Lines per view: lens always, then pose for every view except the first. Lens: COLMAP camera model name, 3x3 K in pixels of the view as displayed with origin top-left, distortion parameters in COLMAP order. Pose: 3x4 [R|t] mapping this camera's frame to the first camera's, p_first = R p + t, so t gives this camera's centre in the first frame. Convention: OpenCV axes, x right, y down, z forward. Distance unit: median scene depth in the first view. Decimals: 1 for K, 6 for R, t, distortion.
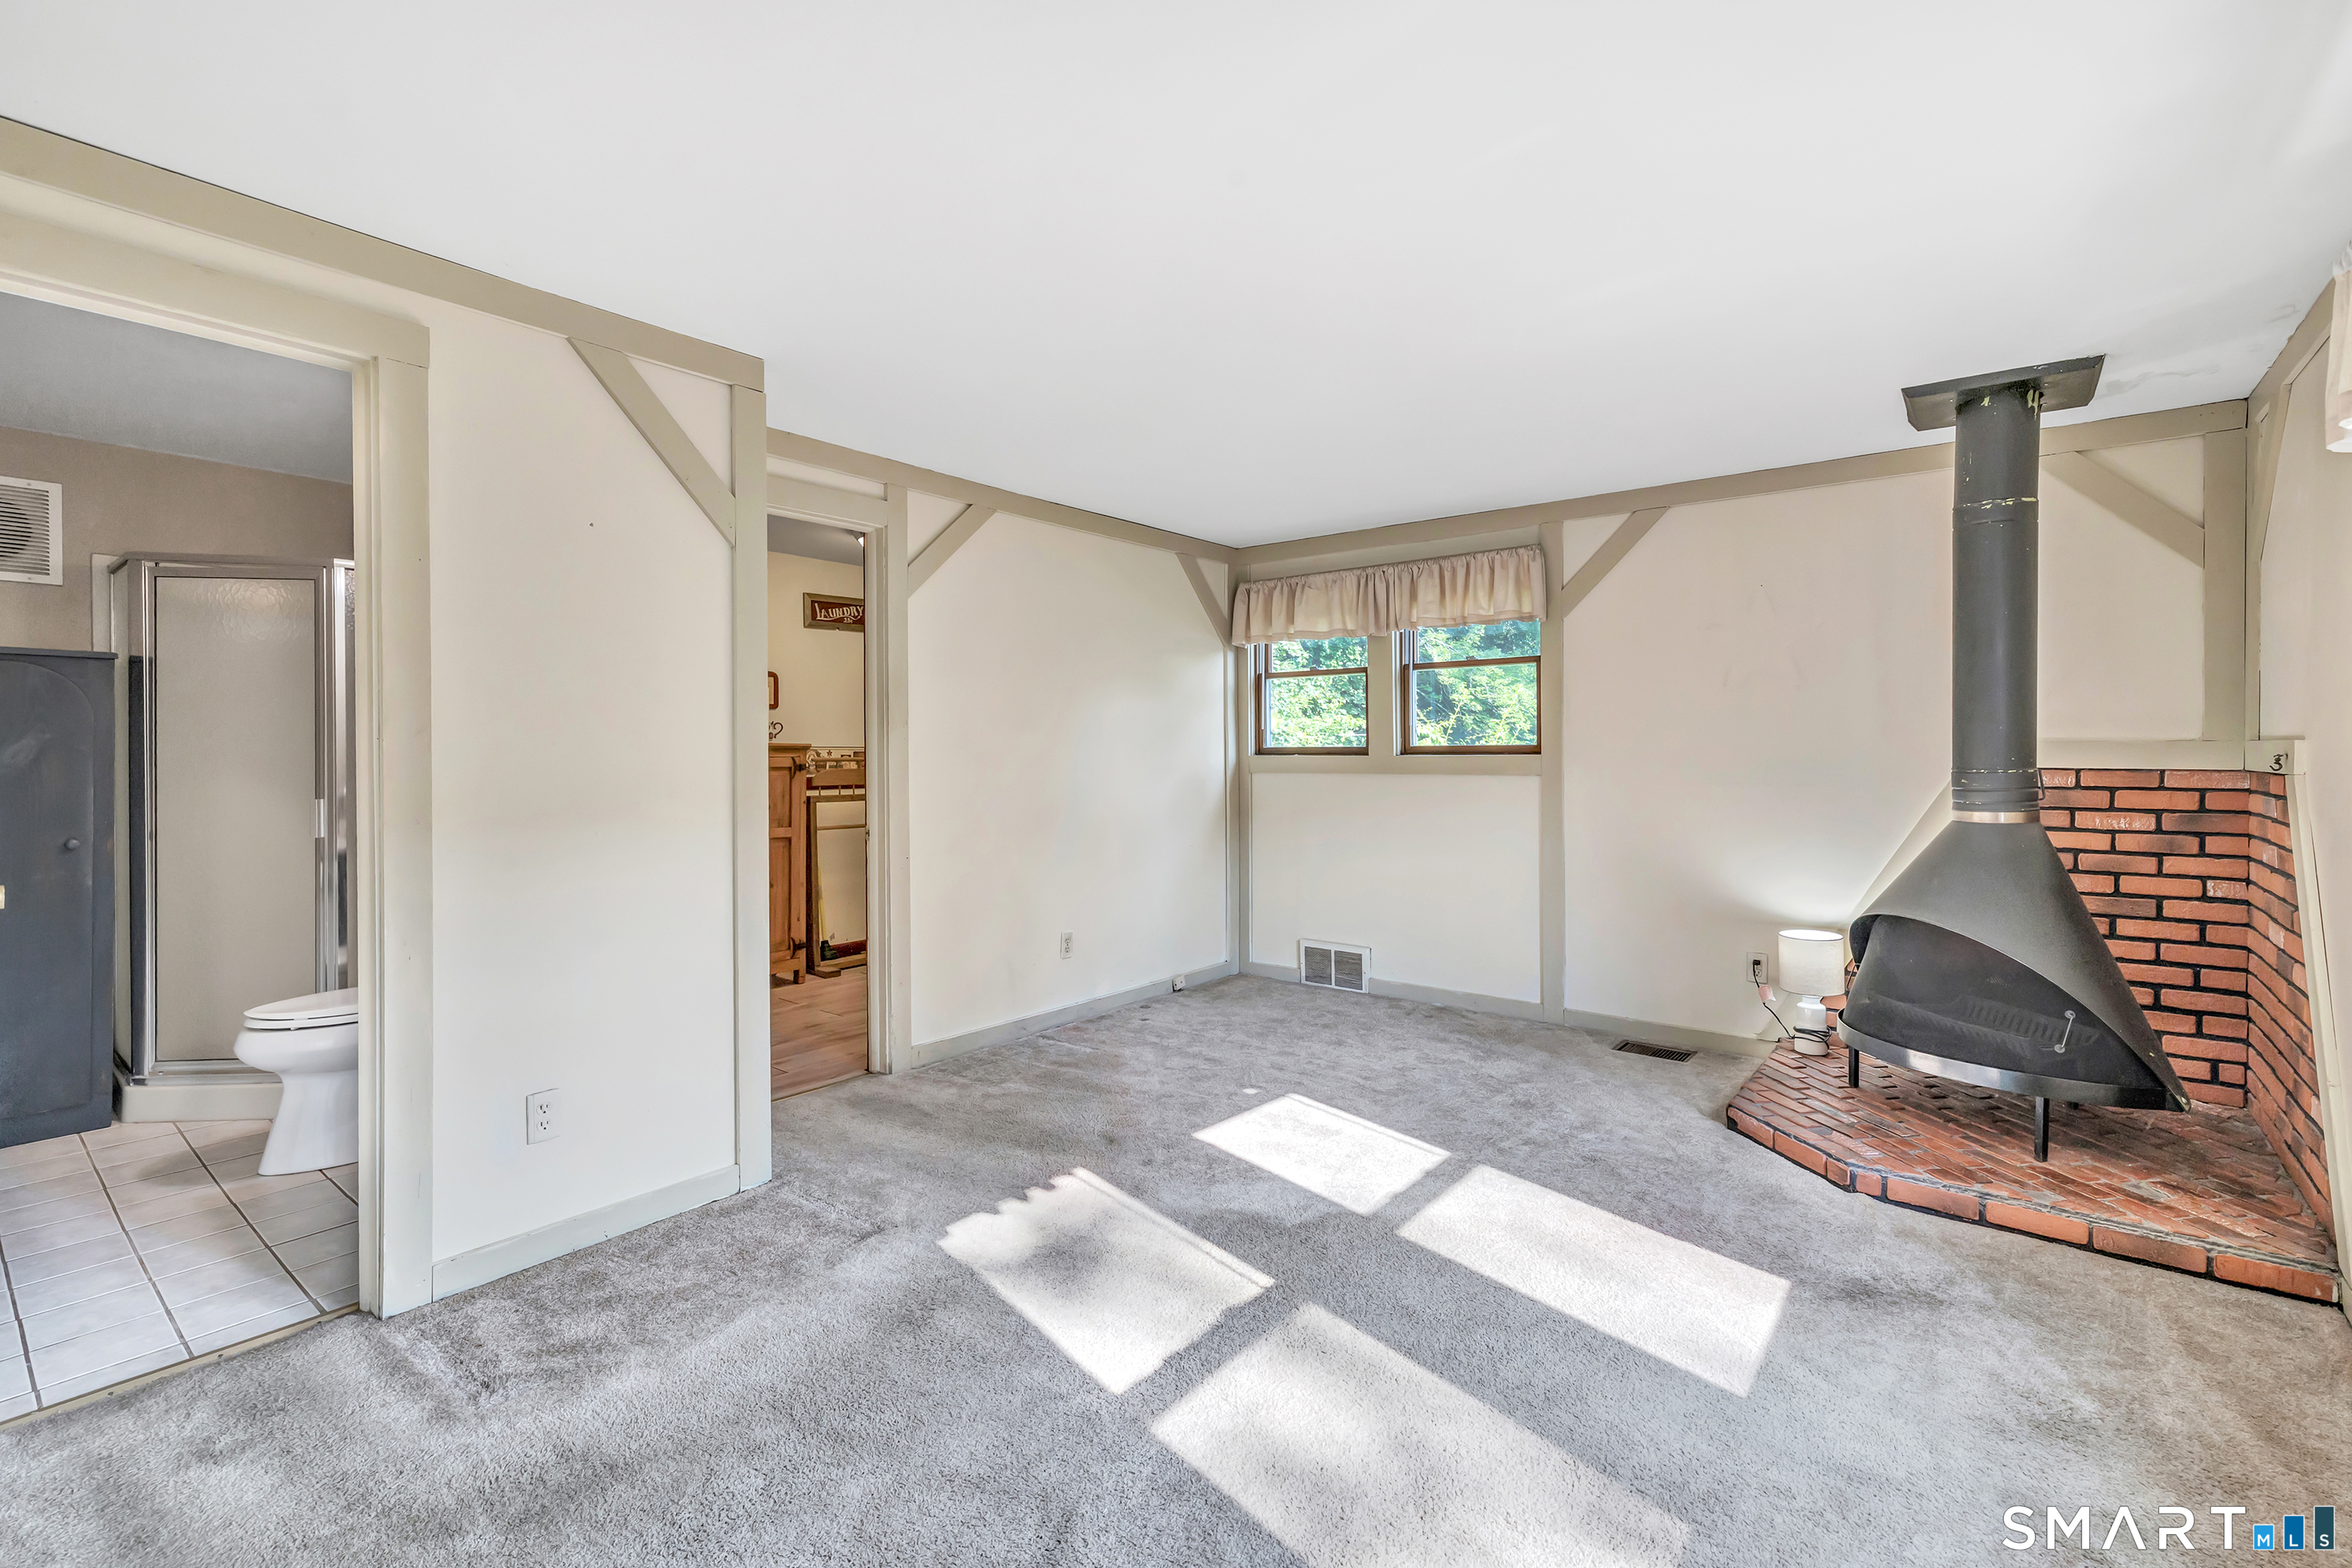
lens RADIAL K [[1050.4, 0, 1177.4], [0, 1050.4, 762.4], [0, 0, 1]] dist [0.015466, 0.000306]
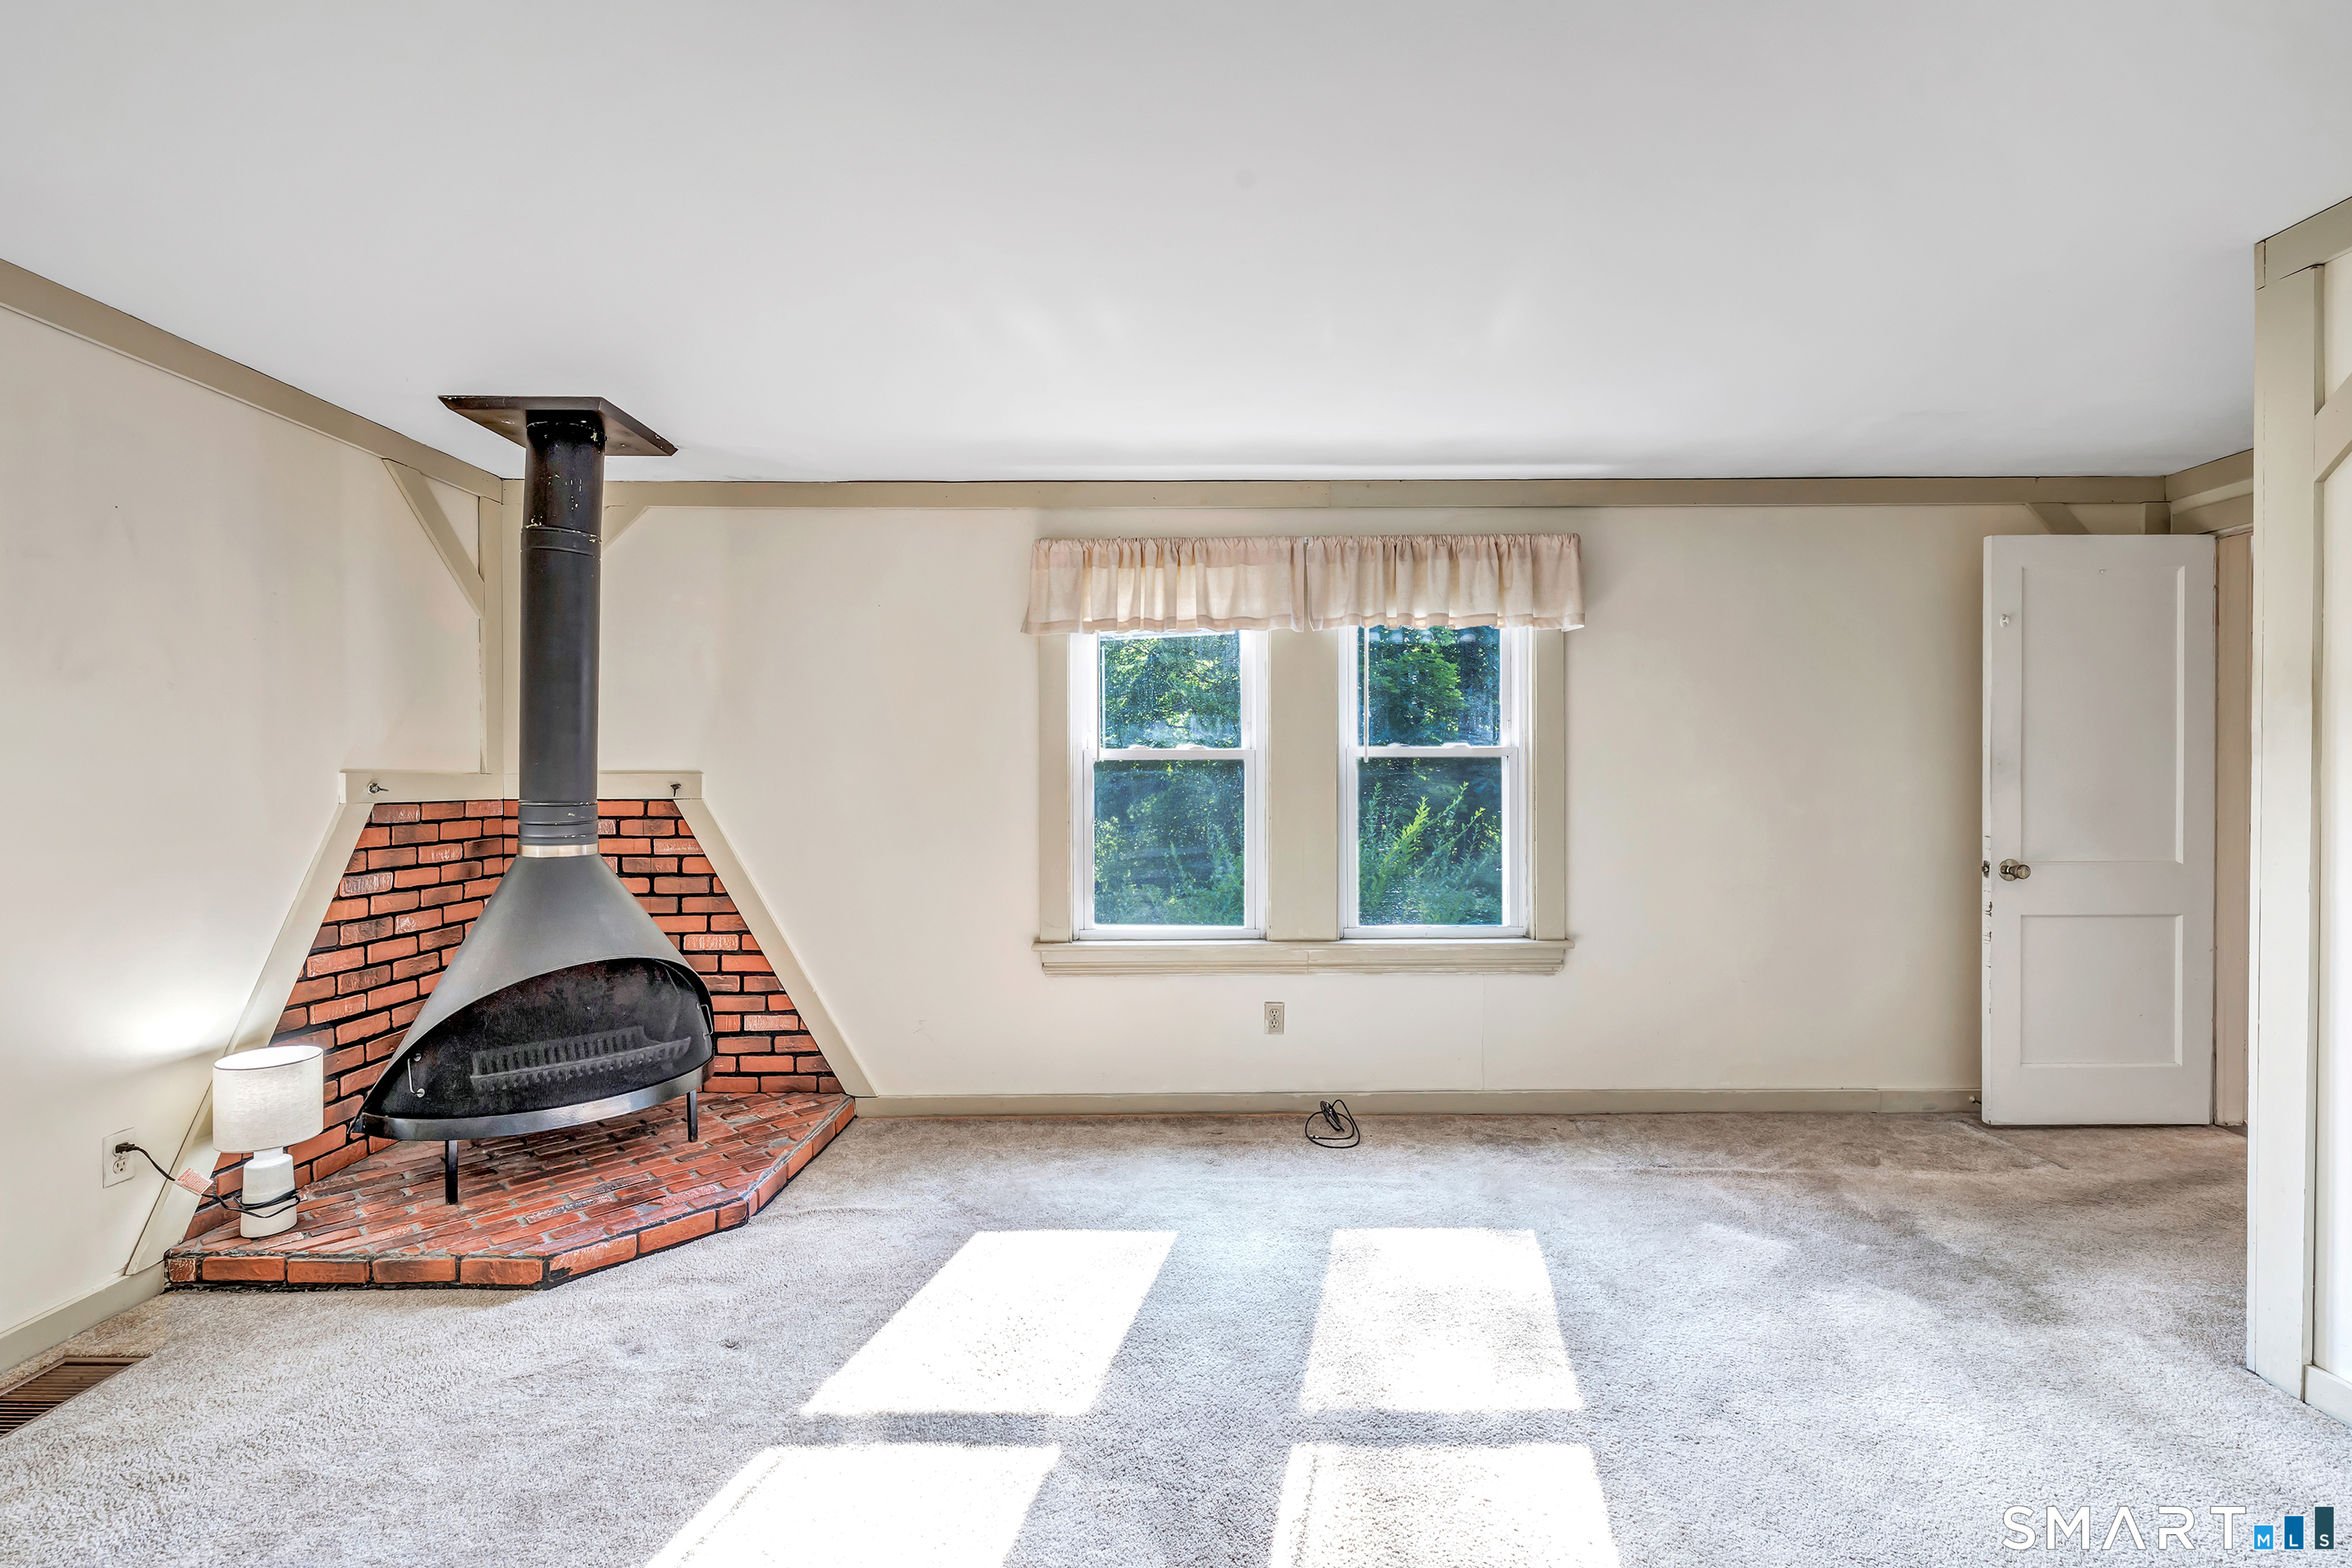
lens RADIAL K [[1050.4, 0, 1178.3], [0, 1050.4, 781.7], [0, 0, 1]] dist [0.015466, 0.000306]
pose [[-0.633064, 0.001209, 0.774099, -0.368595], [0.013689, 0.999860, 0.009633, -0.013793], [-0.773979, 0.016695, -0.632992, 1.222844]]
